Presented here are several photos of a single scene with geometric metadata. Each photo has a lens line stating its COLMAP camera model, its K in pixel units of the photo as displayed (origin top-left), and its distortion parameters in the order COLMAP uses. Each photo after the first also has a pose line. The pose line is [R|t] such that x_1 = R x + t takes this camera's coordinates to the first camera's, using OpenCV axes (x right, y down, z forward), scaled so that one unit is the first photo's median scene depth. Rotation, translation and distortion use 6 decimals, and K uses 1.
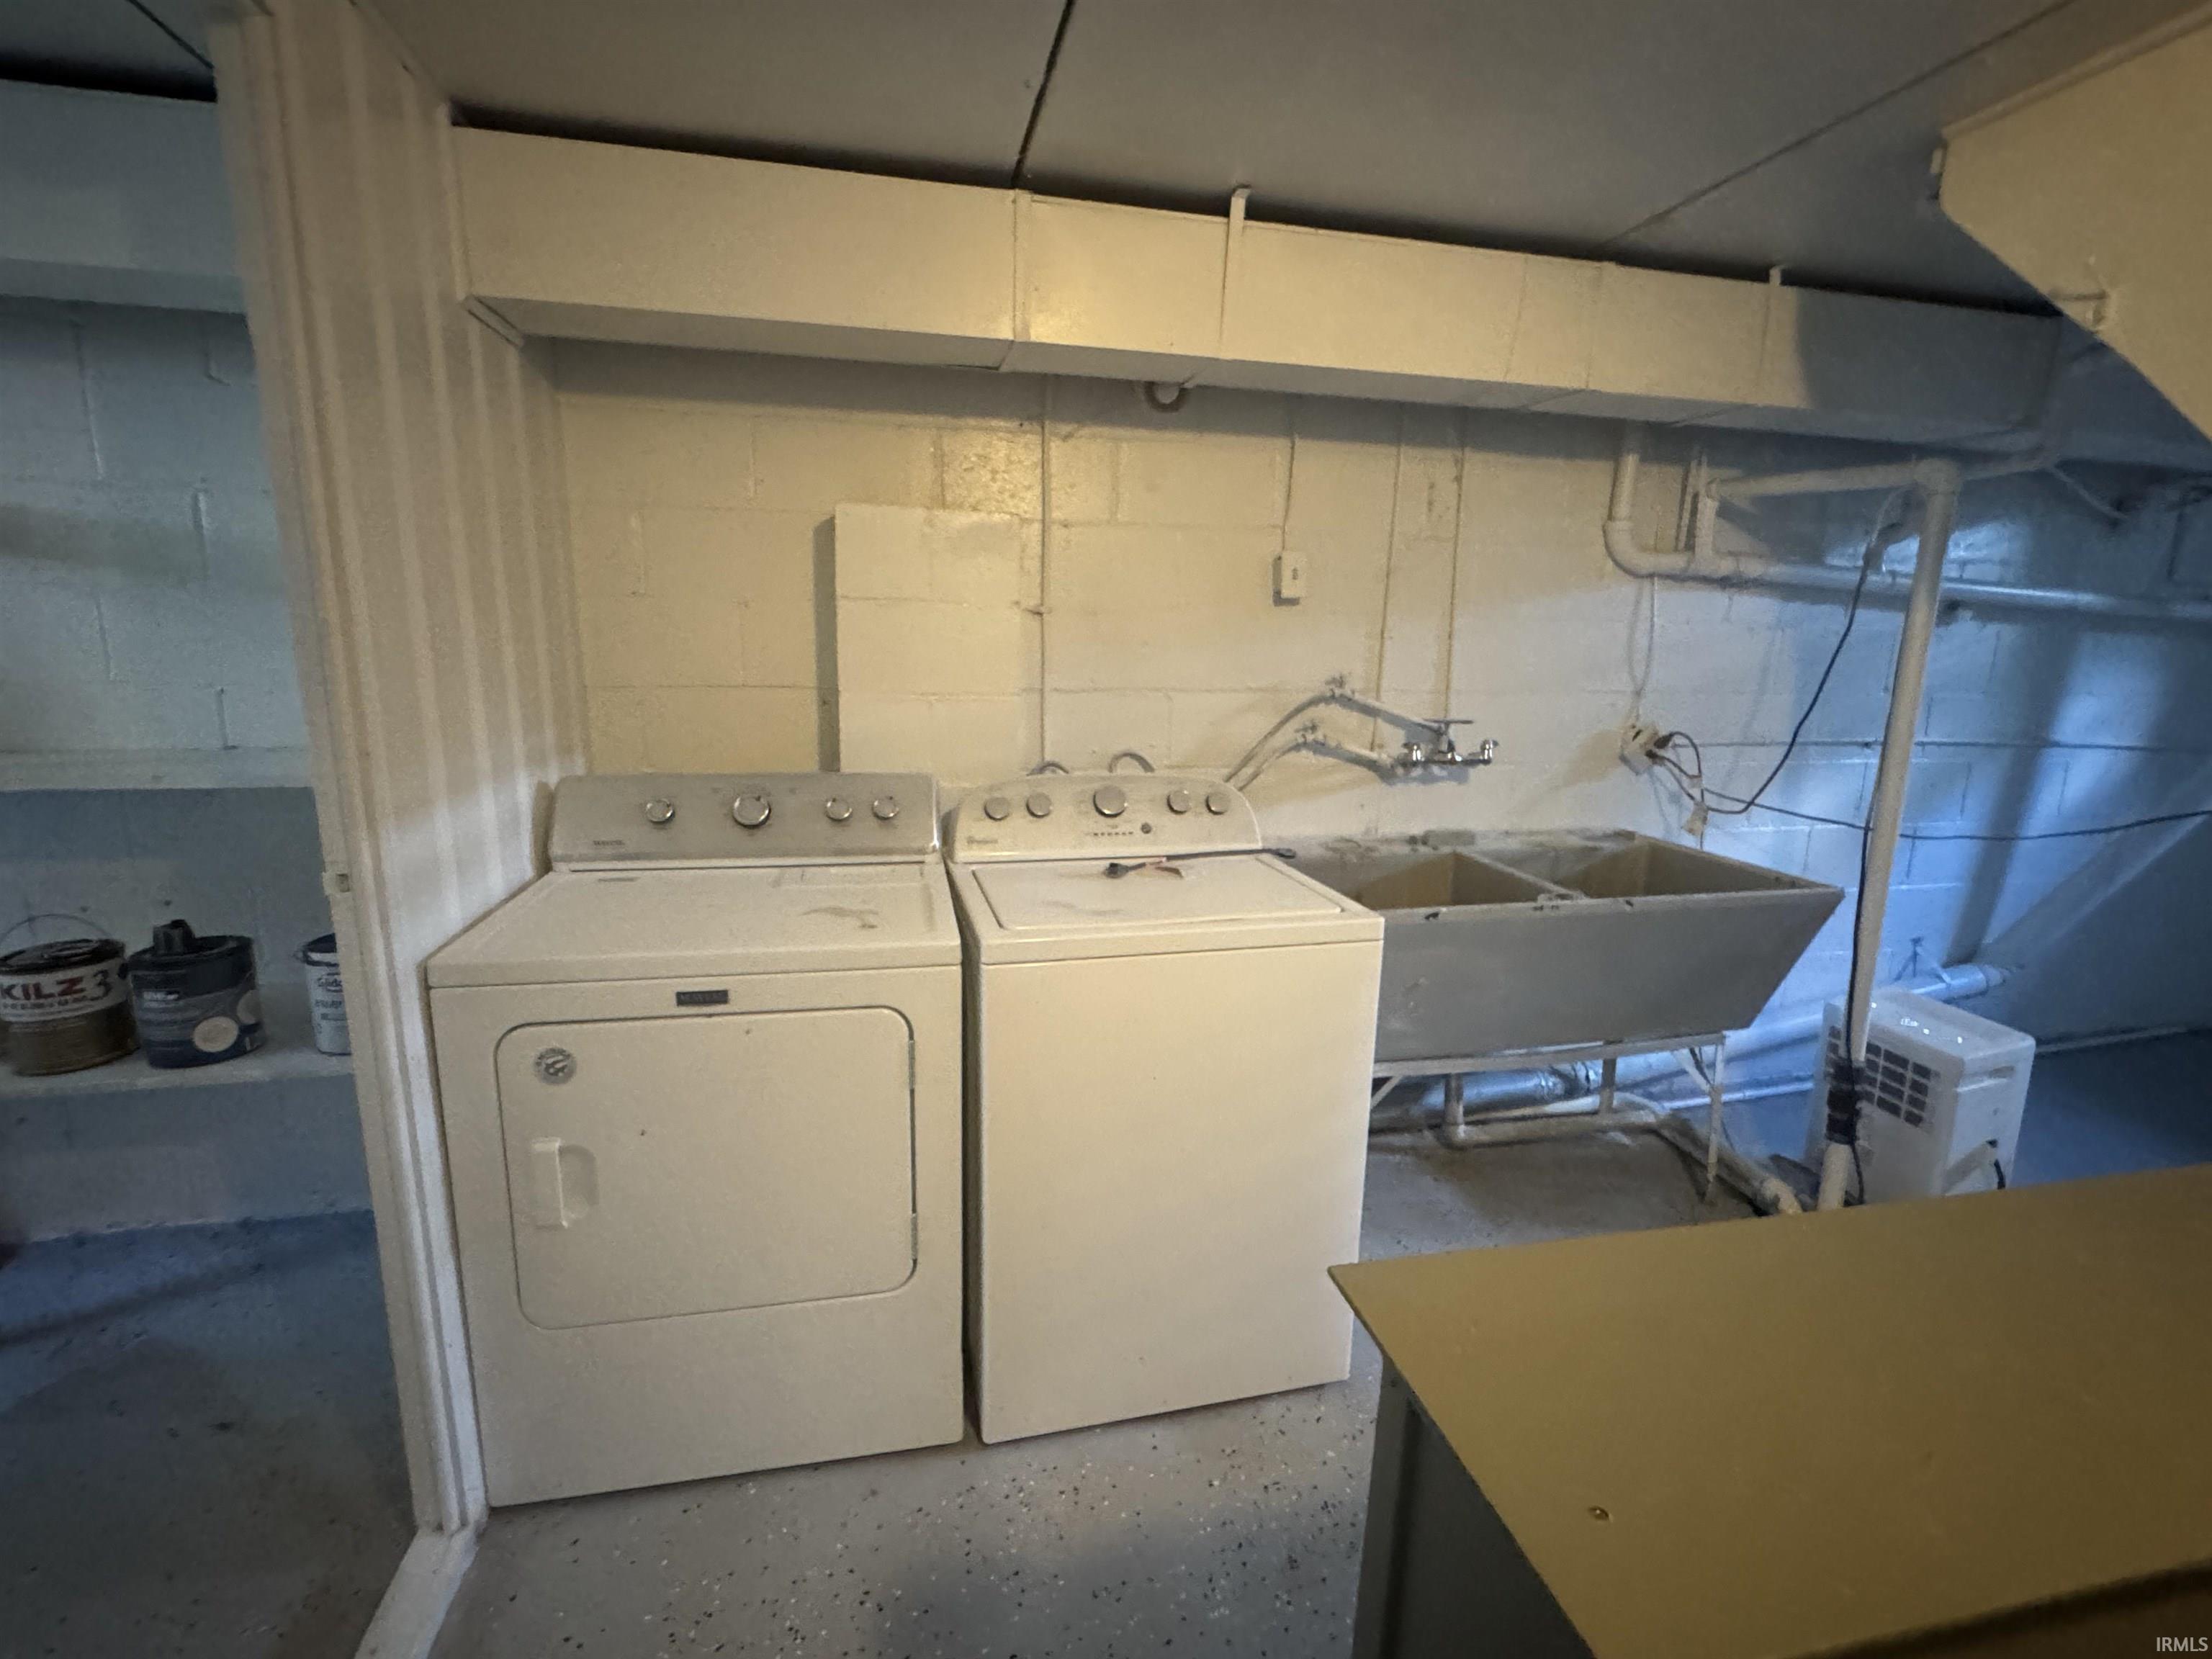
lens RADIAL K [[995.4, 0, 1106.4], [0, 995.4, 831.2], [0, 0, 1]] dist [-0.007832, 0.001979]
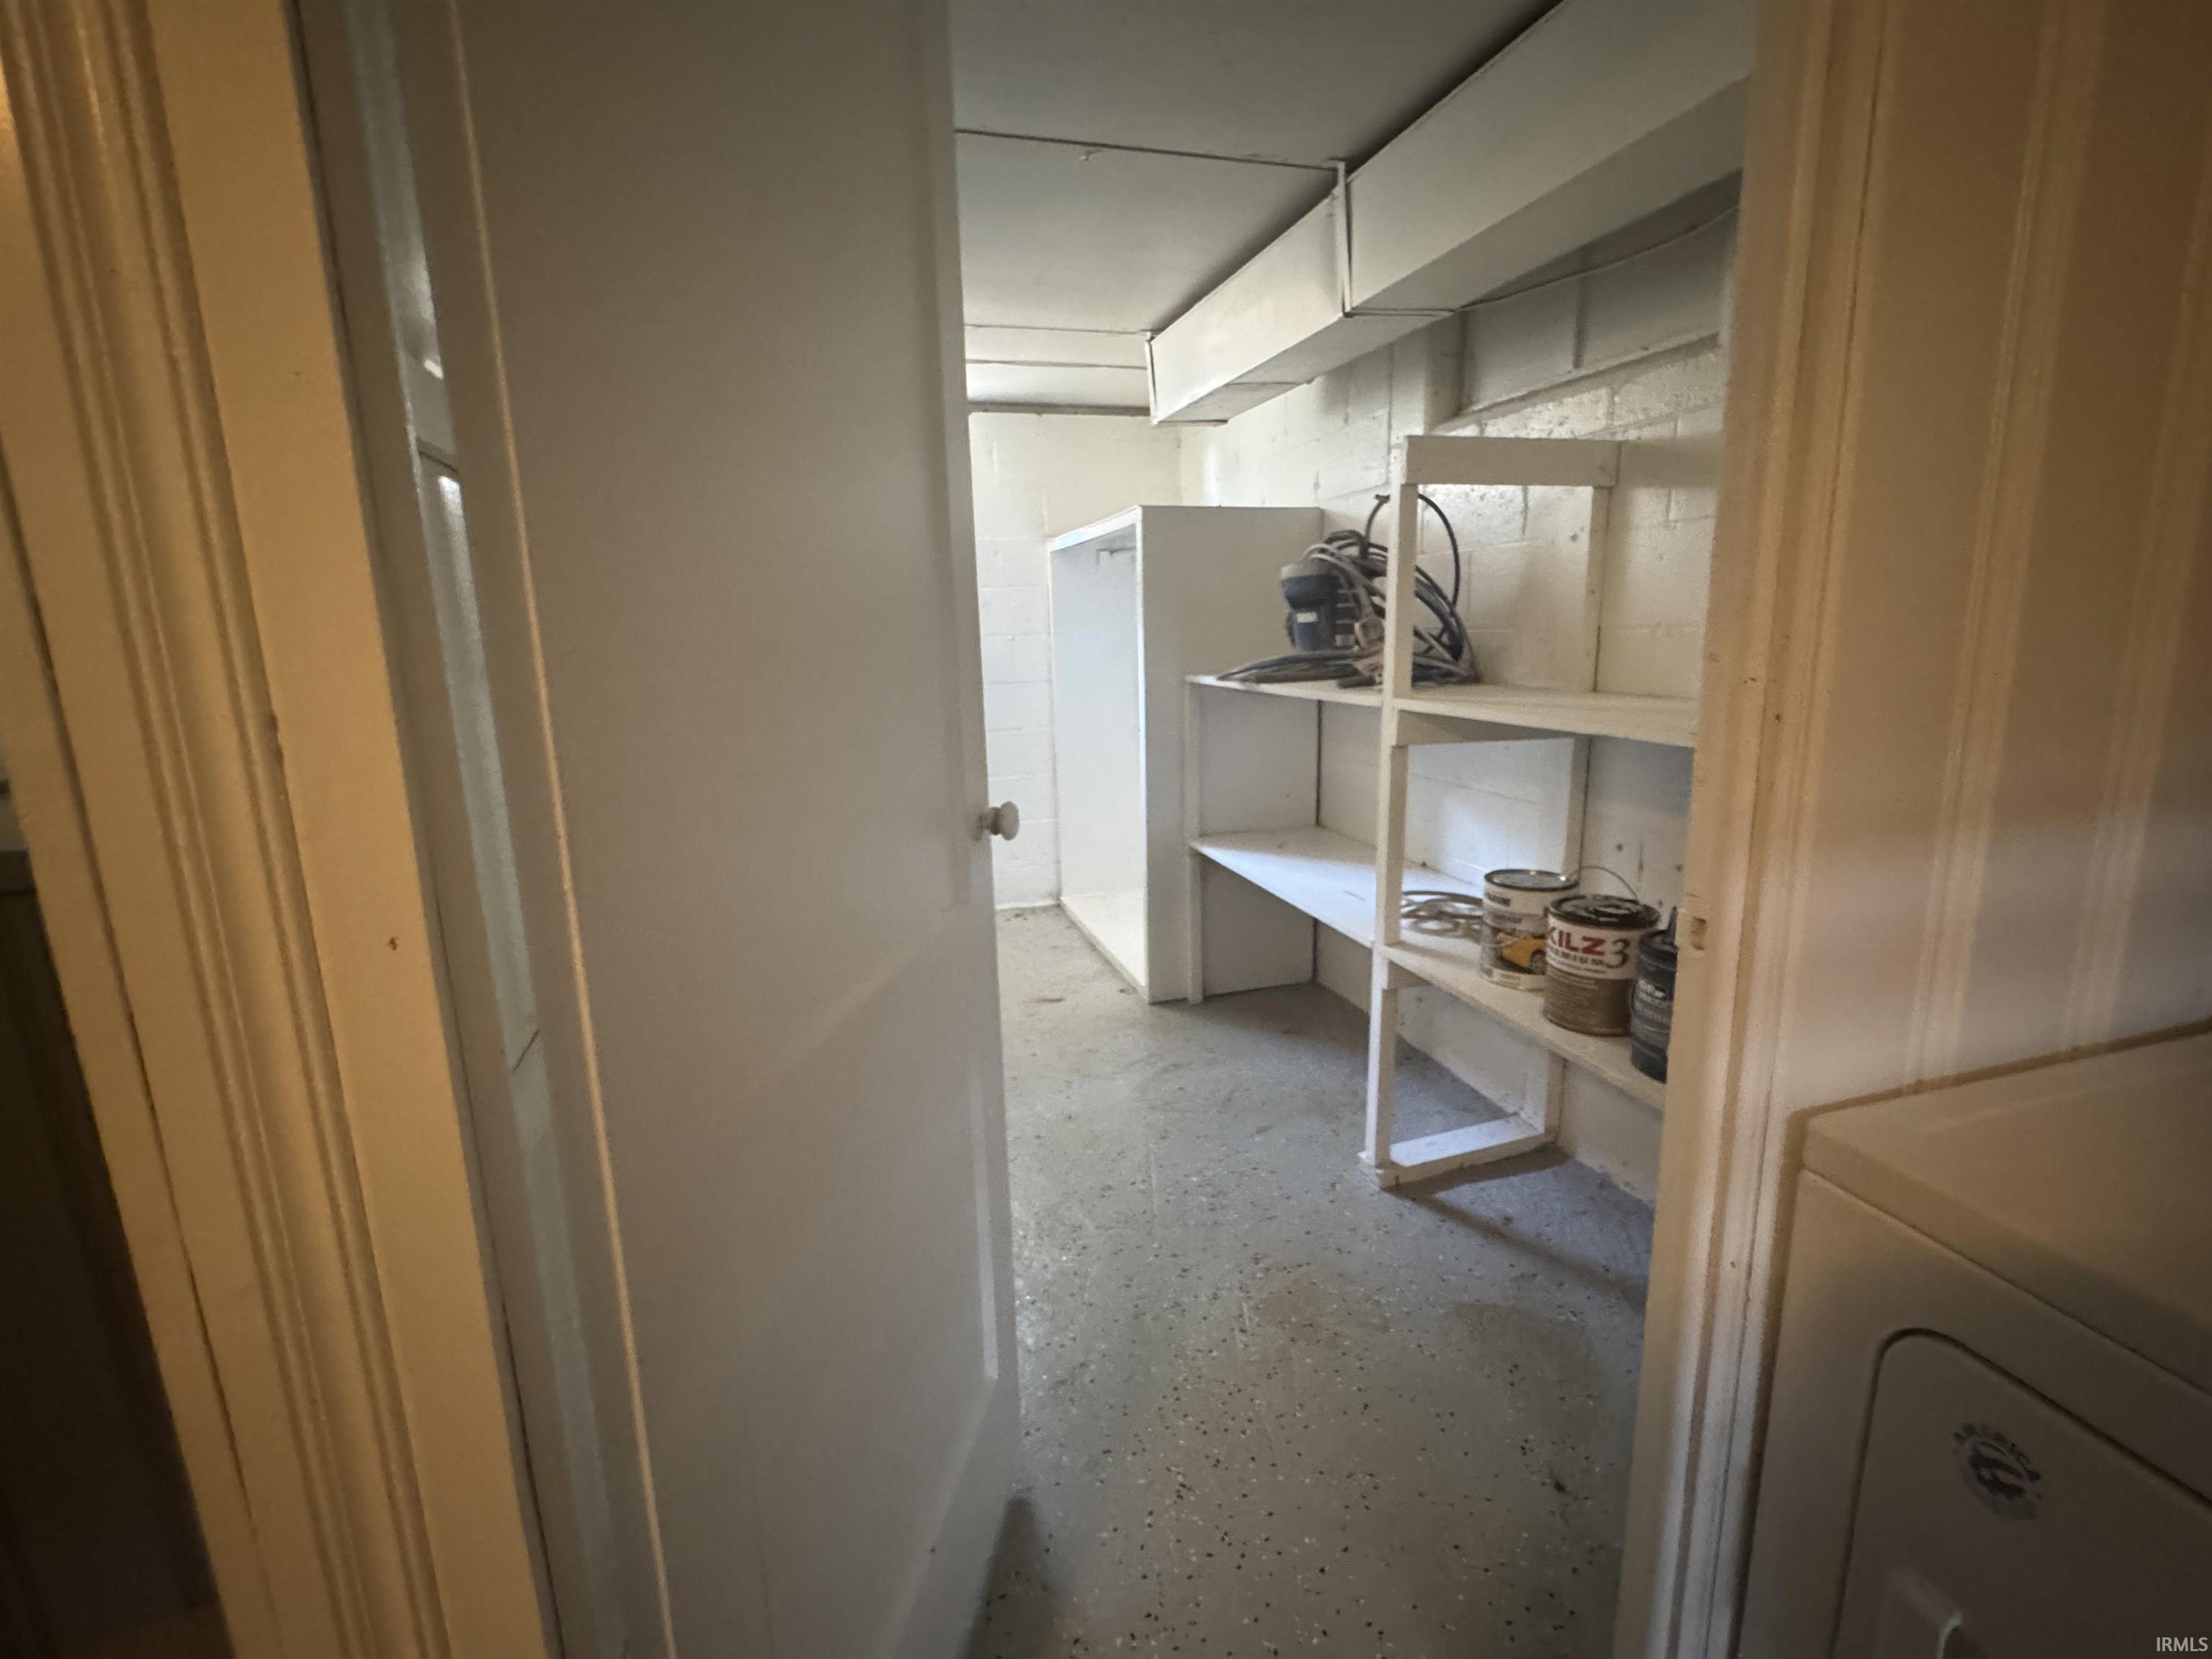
lens RADIAL K [[995.4, 0, 1104.7], [0, 995.4, 818.3], [0, 0, 1]] dist [-0.007832, 0.001979]
pose [[0.053603, 0.176742, -0.982797, -0.168762], [-0.162319, 0.972664, 0.166067, -0.041620], [0.985281, 0.150625, 0.080826, 0.449870]]
